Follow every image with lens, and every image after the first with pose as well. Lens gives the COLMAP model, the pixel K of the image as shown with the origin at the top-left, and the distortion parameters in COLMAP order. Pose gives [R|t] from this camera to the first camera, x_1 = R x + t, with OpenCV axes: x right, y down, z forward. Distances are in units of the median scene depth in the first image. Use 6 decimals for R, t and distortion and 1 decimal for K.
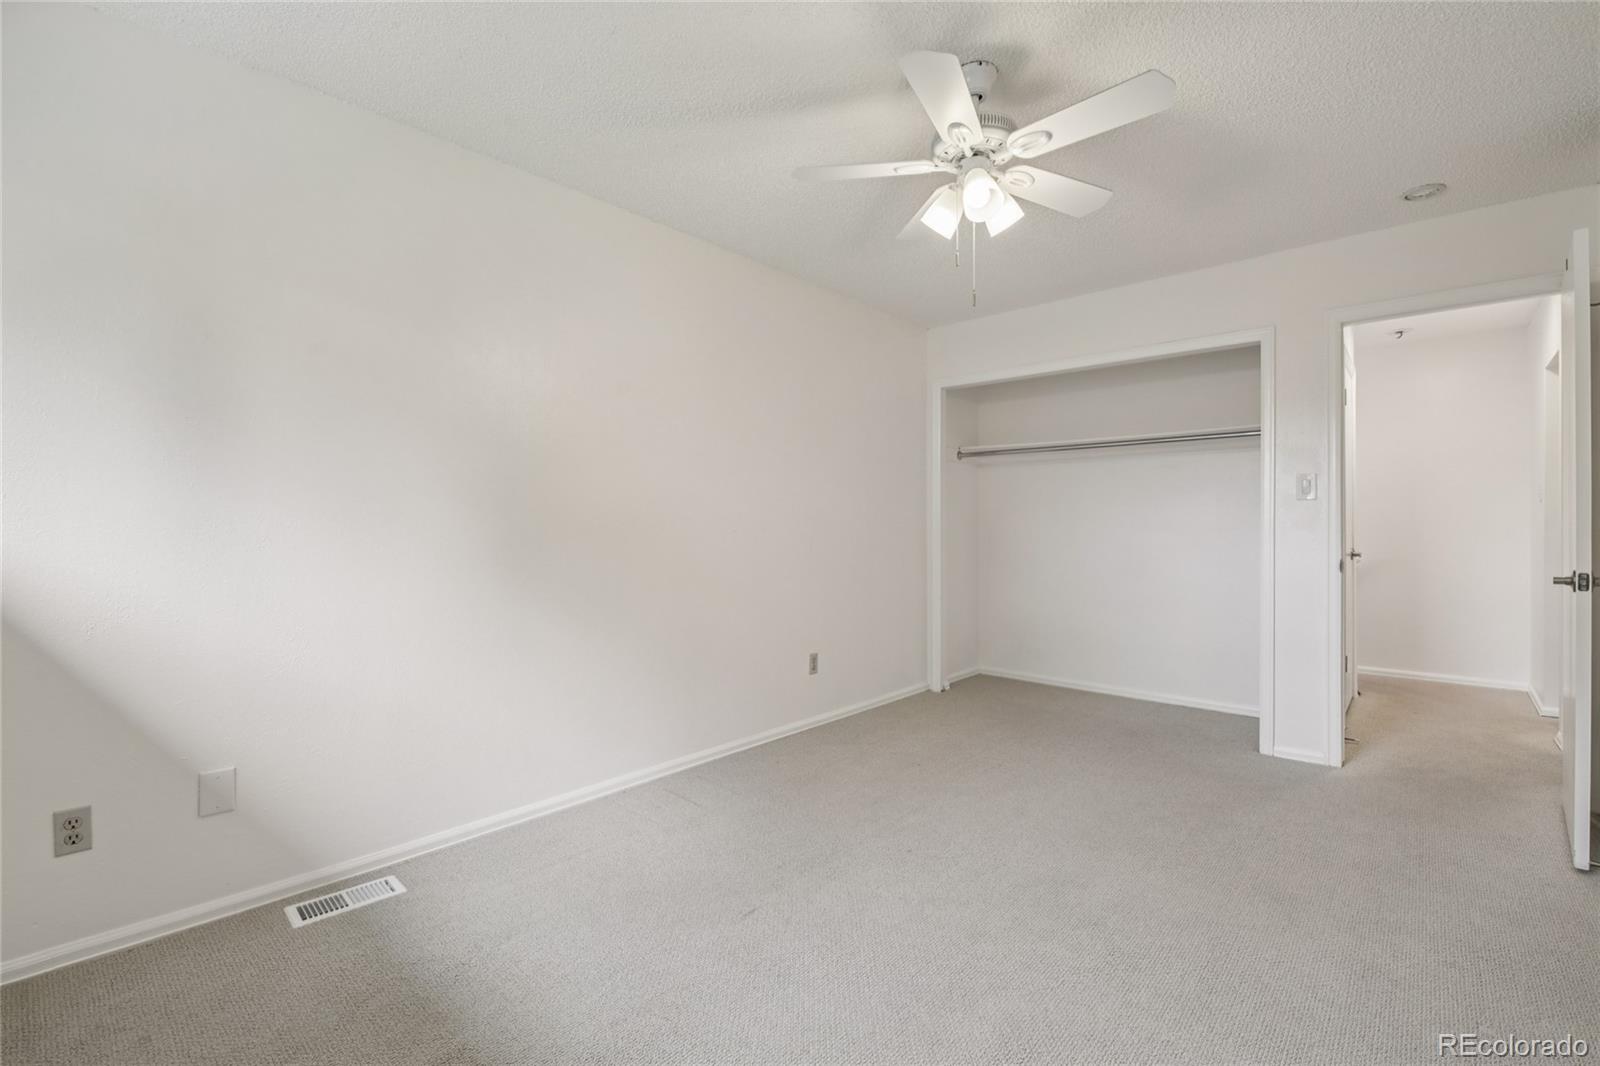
lens RADIAL K [[696.3, 0, 802.8], [0, 696.3, 536.1], [0, 0, 1]] dist [-0.002084, -0.007732]
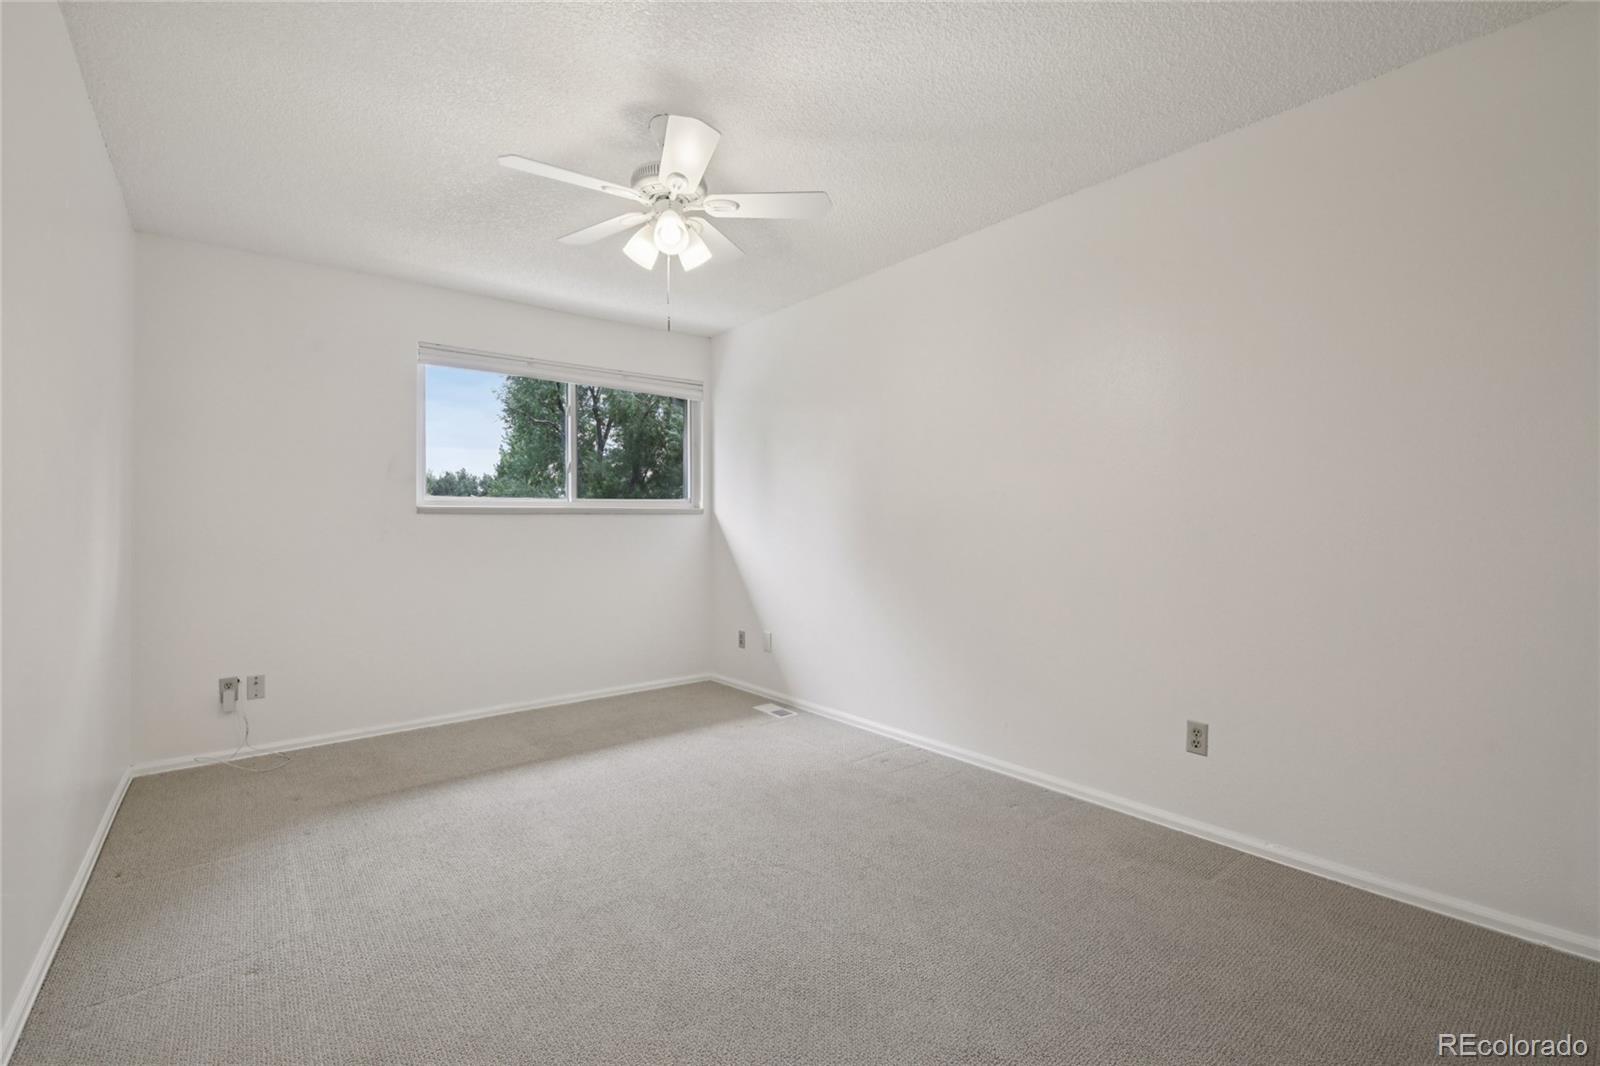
lens RADIAL K [[696.3, 0, 806.1], [0, 696.3, 521.4], [0, 0, 1]] dist [-0.002084, -0.007732]
pose [[-0.161740, 0.005409, -0.986819, 0.856477], [0.004371, 0.999979, 0.004764, -0.024284], [0.986824, -0.003542, -0.161760, 0.915760]]
